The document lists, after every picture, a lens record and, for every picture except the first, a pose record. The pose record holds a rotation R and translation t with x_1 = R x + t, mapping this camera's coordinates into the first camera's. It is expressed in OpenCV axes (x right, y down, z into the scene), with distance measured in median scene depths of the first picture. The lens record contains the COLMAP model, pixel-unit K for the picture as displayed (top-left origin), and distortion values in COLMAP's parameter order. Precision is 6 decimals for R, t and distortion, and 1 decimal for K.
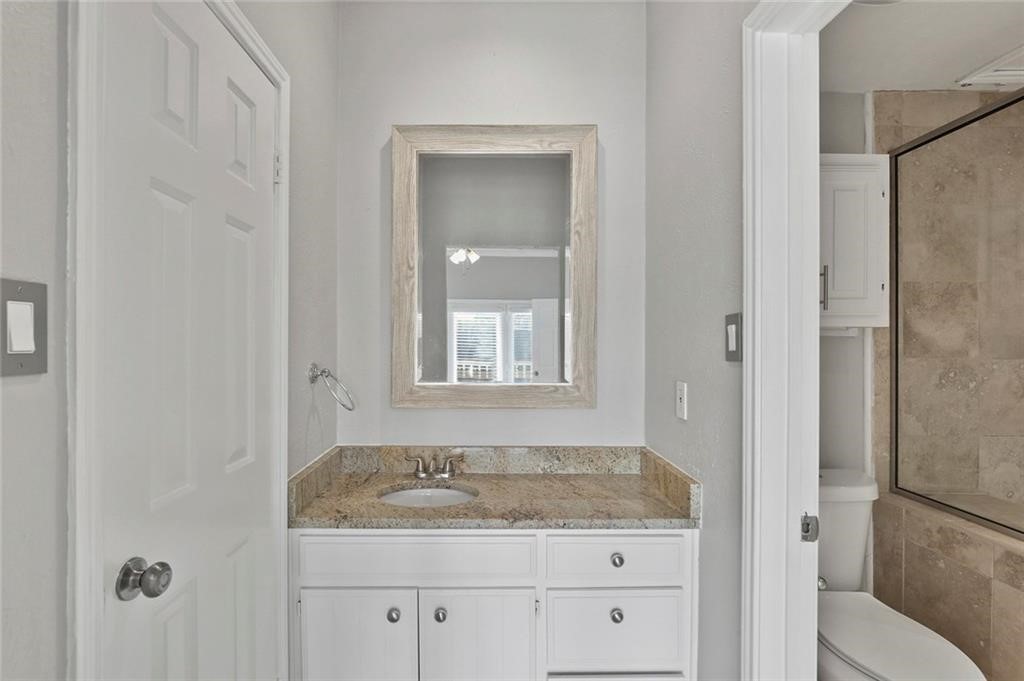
lens RADIAL K [[492.6, 0, 486.7], [0, 492.6, 350.1], [0, 0, 1]] dist [-0.004176, 0.000468]
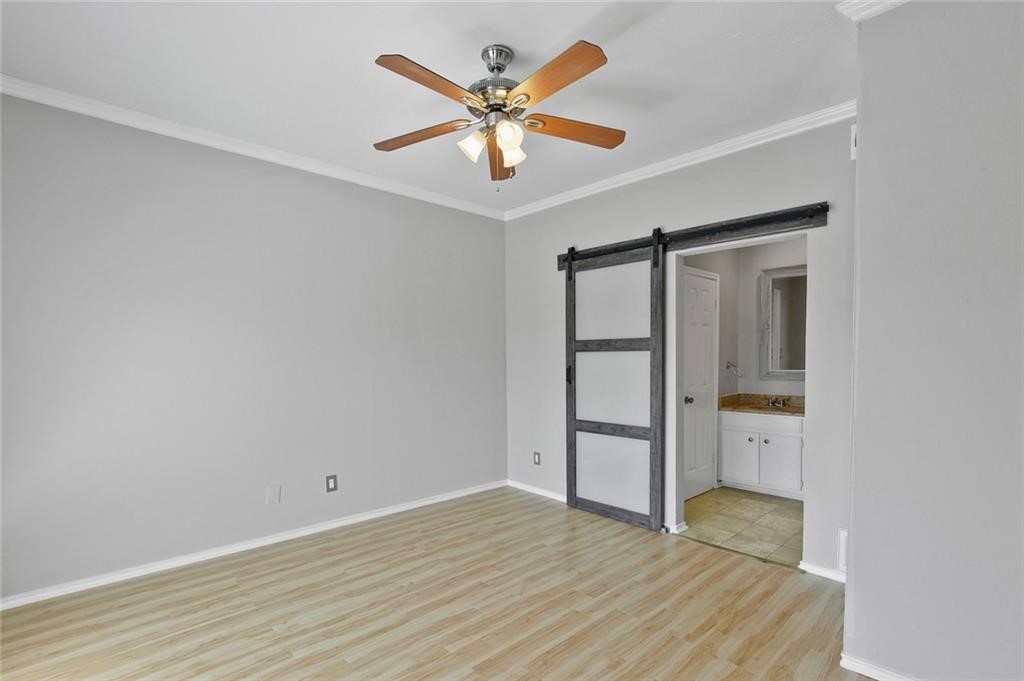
lens RADIAL K [[473.5, 0, 510.9], [0, 473.5, 381.9], [0, 0, 1]] dist [-0.000876, 0.000073]
pose [[0.690760, 0.028100, -0.722538, 0.710223], [0.007912, 0.998891, 0.046411, 0.003995], [0.723041, -0.037776, 0.689771, -1.680632]]
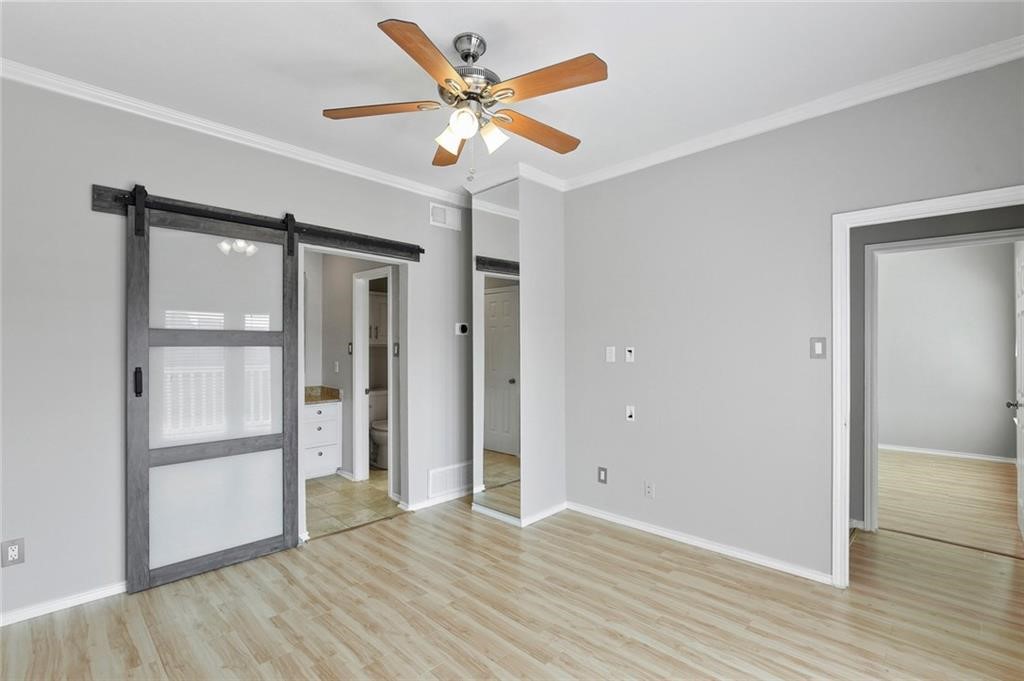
lens RADIAL K [[472.4, 0, 514.0], [0, 472.4, 347.8], [0, 0, 1]] dist [0.000319, 0.000802]
pose [[0.704978, -0.007832, 0.709186, -0.841061], [0.009097, 0.999957, 0.001999, -0.018341], [-0.709171, 0.005042, 0.705019, -1.735556]]
